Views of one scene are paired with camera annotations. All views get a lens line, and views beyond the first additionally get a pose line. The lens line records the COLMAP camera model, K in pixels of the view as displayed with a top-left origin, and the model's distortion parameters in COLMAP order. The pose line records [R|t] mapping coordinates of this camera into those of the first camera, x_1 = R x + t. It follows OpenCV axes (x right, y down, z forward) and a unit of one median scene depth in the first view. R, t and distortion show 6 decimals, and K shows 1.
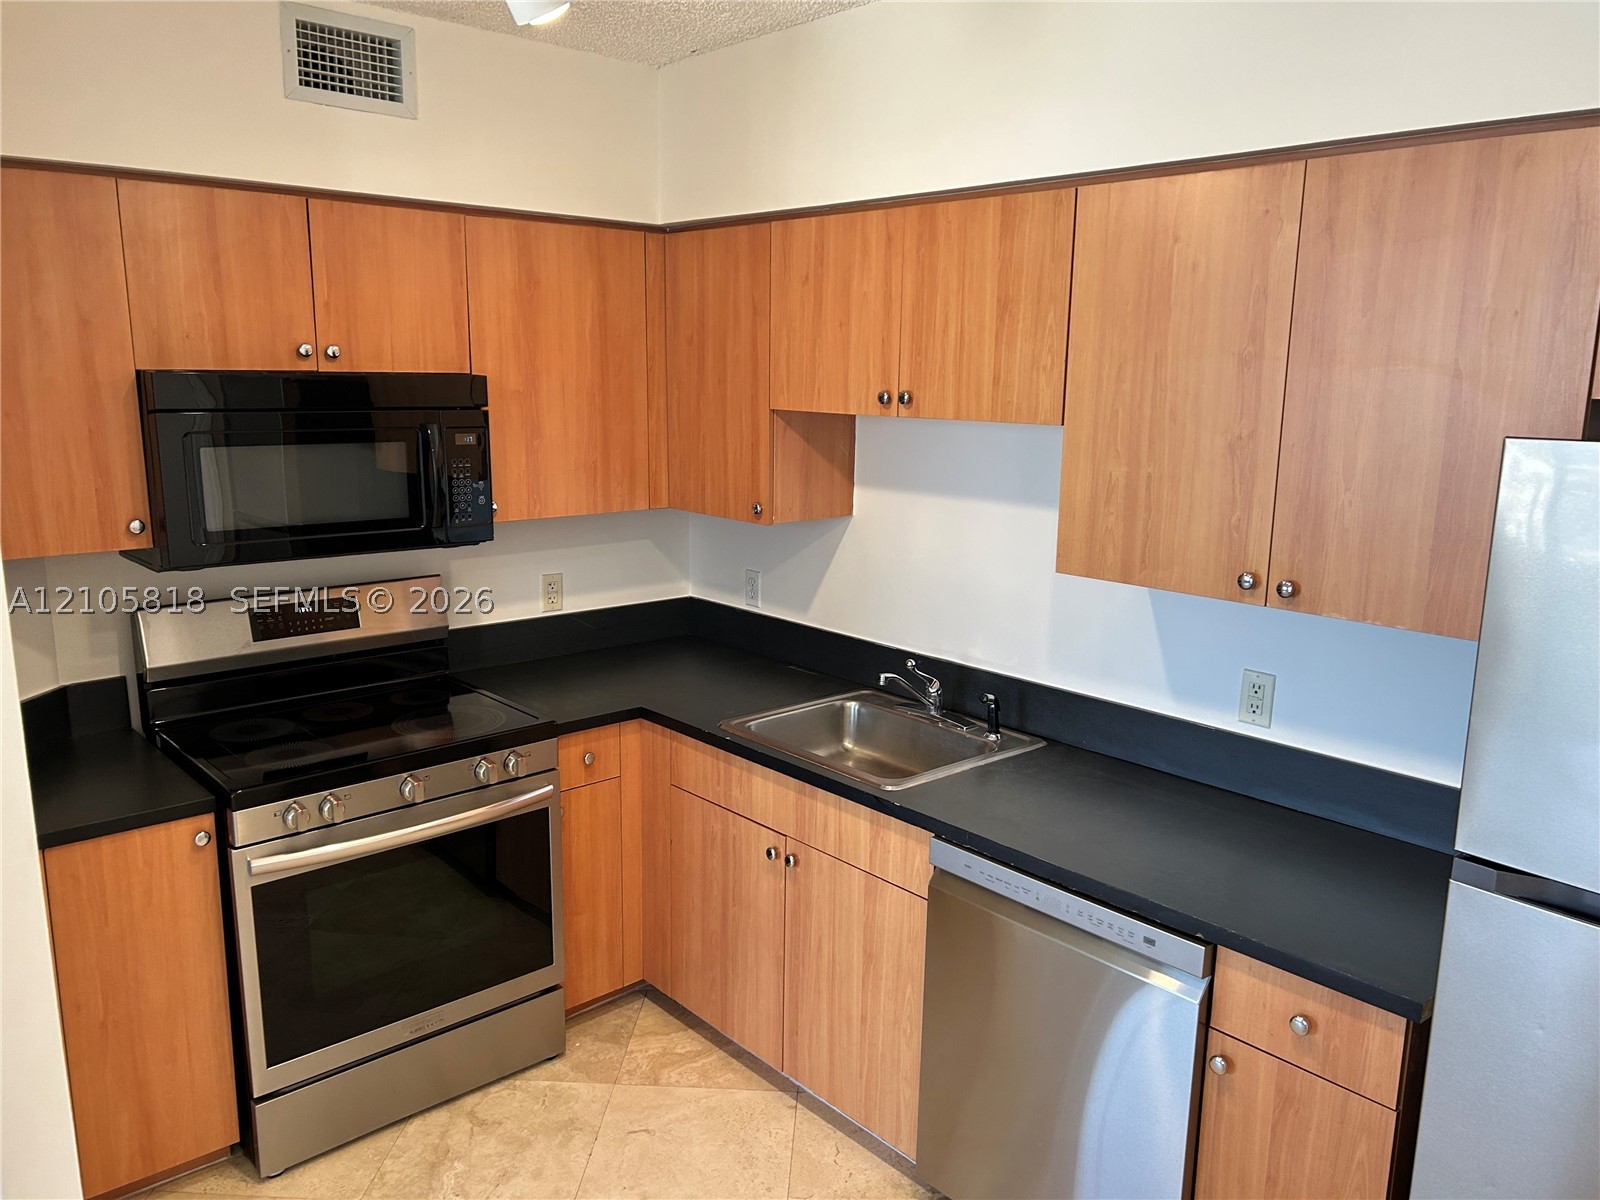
lens RADIAL K [[1210.6, 0, 805.1], [0, 1210.6, 602.8], [0, 0, 1]] dist [0.068569, -0.085124]
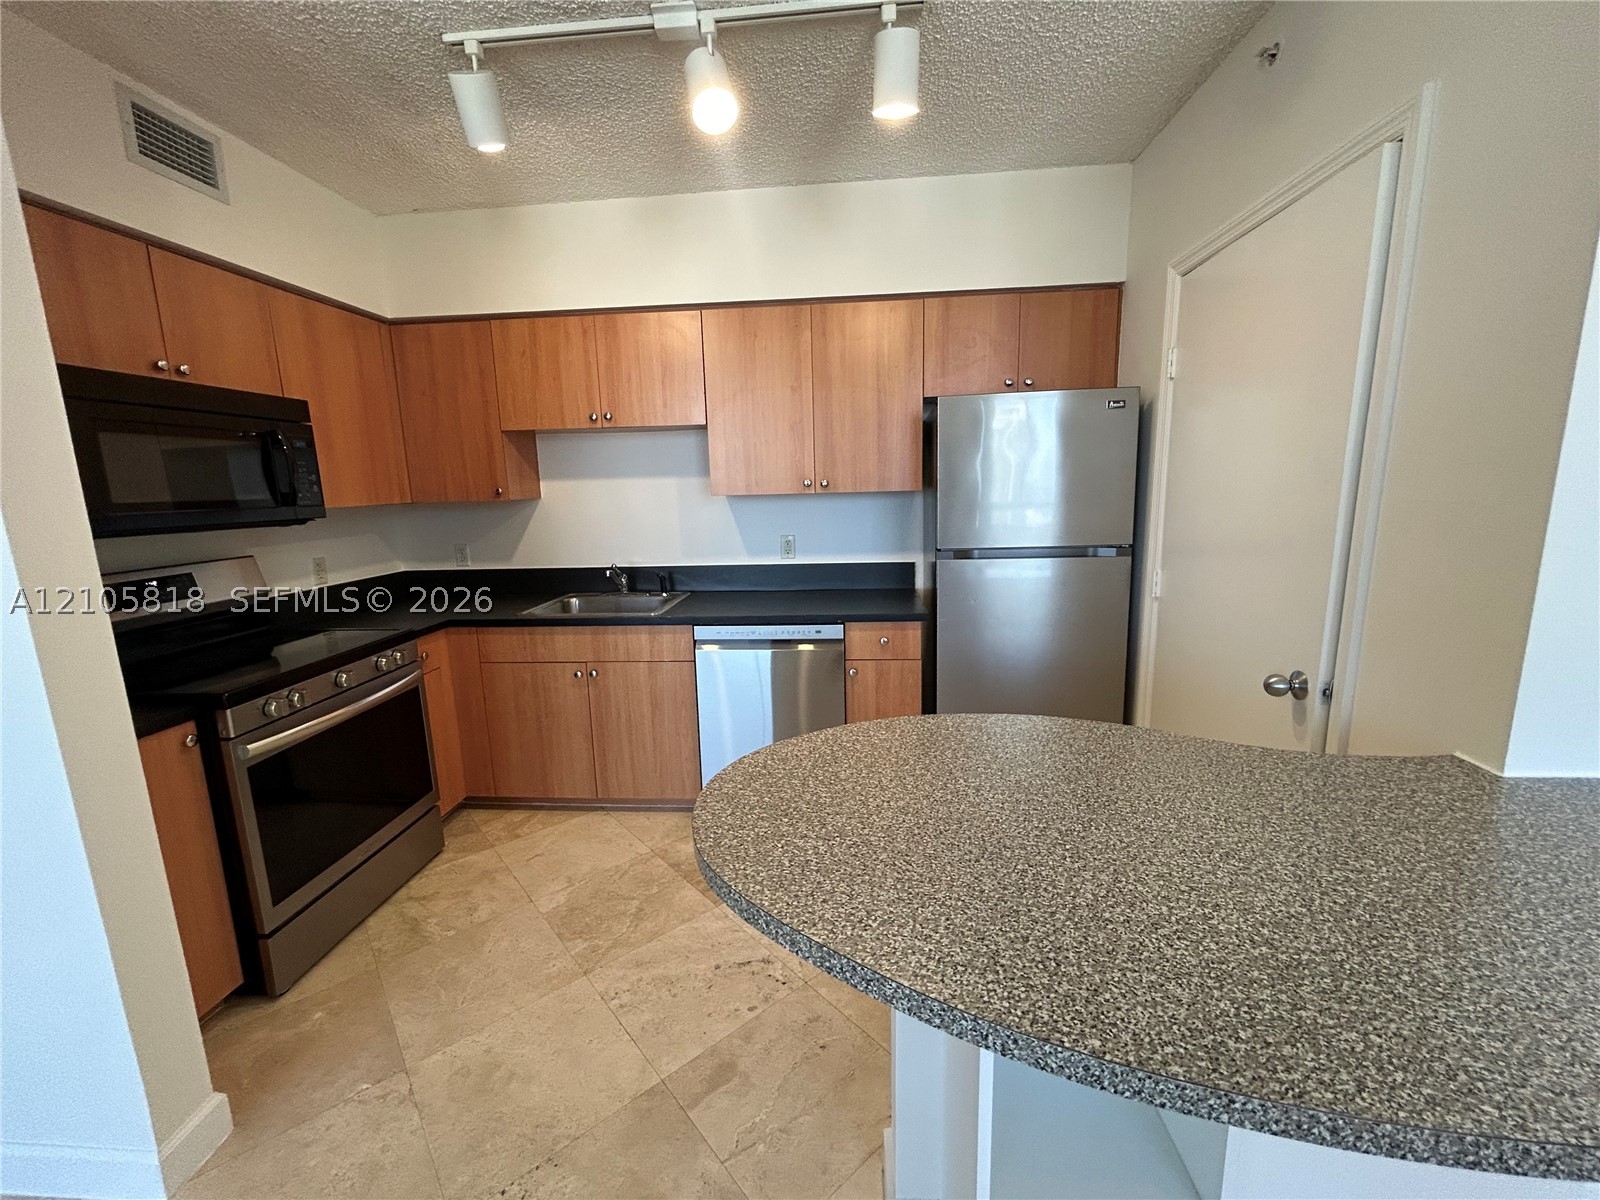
lens RADIAL K [[649.1, 0, 807.2], [0, 649.1, 590.2], [0, 0, 1]] dist [-0.002689, 0.000889]
pose [[0.716802, -0.149689, 0.681020, -0.393472], [0.174483, 0.984118, 0.032659, 0.109115], [-0.675093, 0.095416, 0.731536, 0.074917]]
